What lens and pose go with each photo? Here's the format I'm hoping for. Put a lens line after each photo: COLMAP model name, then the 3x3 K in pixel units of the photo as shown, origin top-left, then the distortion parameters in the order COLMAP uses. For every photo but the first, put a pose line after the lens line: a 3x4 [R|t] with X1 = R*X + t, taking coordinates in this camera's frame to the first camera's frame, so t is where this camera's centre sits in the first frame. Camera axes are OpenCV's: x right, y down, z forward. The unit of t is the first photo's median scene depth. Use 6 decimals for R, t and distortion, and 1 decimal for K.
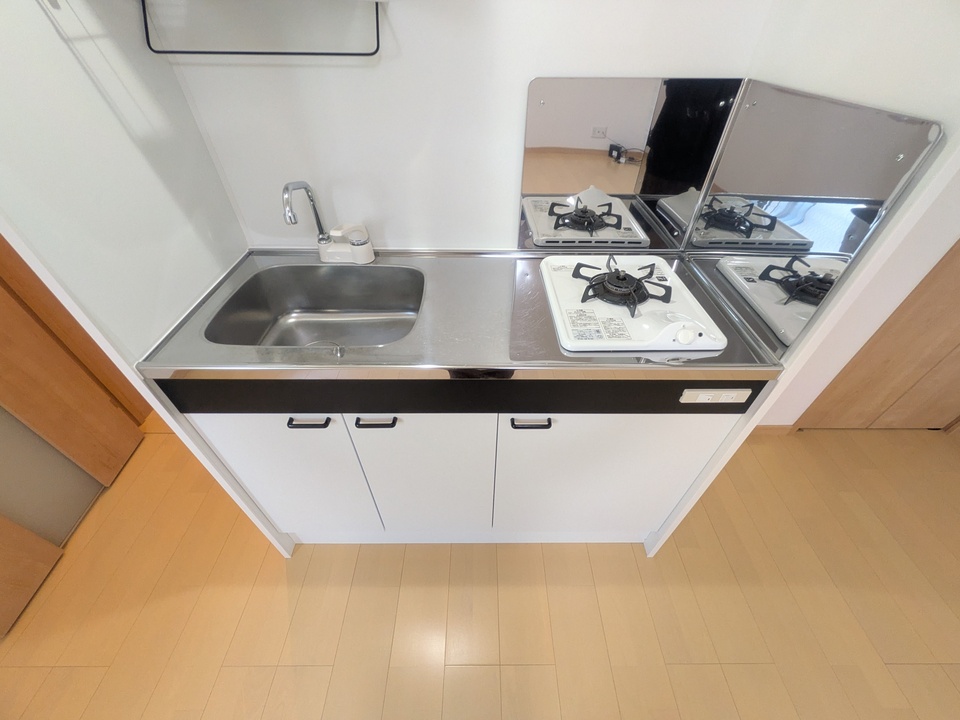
lens RADIAL K [[382.0, 0, 483.9], [0, 382.0, 360.4], [0, 0, 1]] dist [-0.001622, 0.000352]
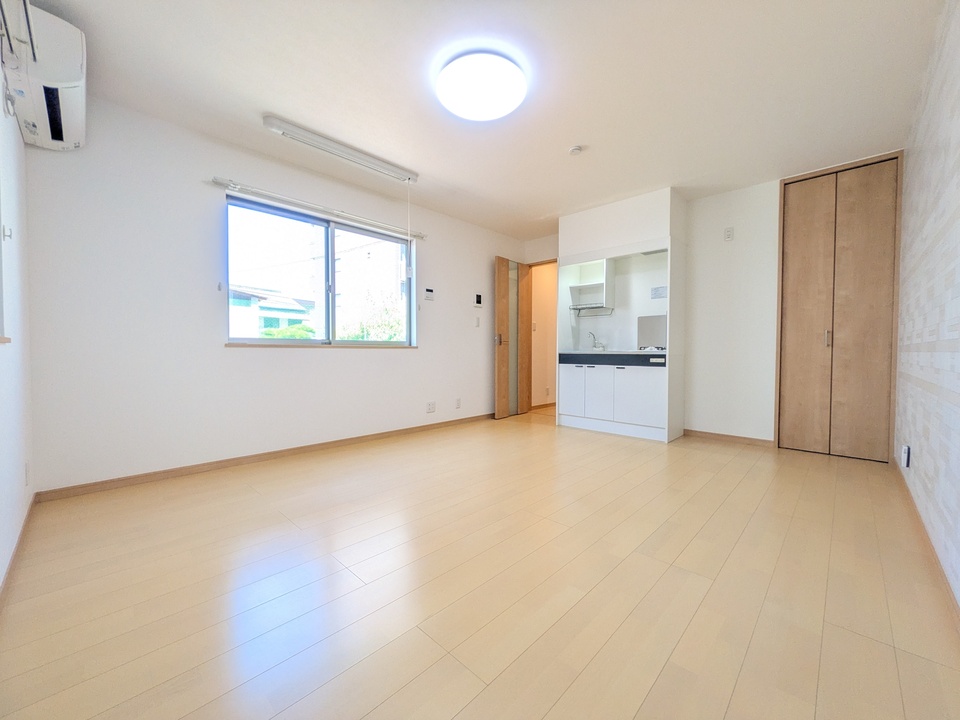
lens RADIAL K [[382.0, 0, 483.9], [0, 382.0, 360.4], [0, 0, 1]] dist [-0.001622, 0.000352]
pose [[0.717428, 0.010510, -0.696554, 1.611162], [-0.464996, 0.751758, -0.467588, 2.262204], [0.518725, 0.659355, 0.544219, -1.845243]]
